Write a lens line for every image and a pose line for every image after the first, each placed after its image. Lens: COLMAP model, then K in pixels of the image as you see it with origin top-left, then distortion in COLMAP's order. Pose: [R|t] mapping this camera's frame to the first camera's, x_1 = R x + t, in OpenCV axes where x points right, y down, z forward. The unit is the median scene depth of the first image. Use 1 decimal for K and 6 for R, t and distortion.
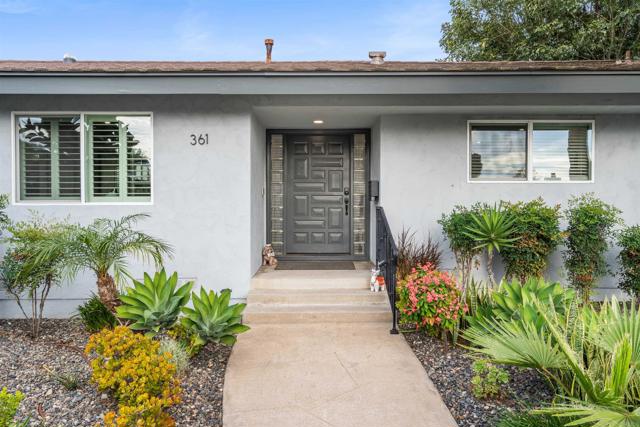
lens RADIAL K [[452.7, 0, 320.0], [0, 452.7, 213.5], [0, 0, 1]] dist [-0.000075, -0.000117]
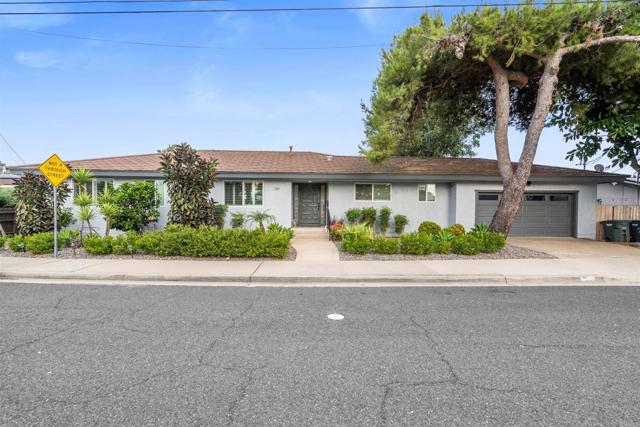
lens RADIAL K [[296.3, 0, 320.0], [0, 296.3, 213.5], [0, 0, 1]] dist [0.000079, -0.000002]
pose [[0.998522, 0.009126, 0.053584, -0.051755], [-0.009456, 0.999938, 0.005914, 0.011569], [-0.053526, -0.006412, 0.998546, -1.272948]]
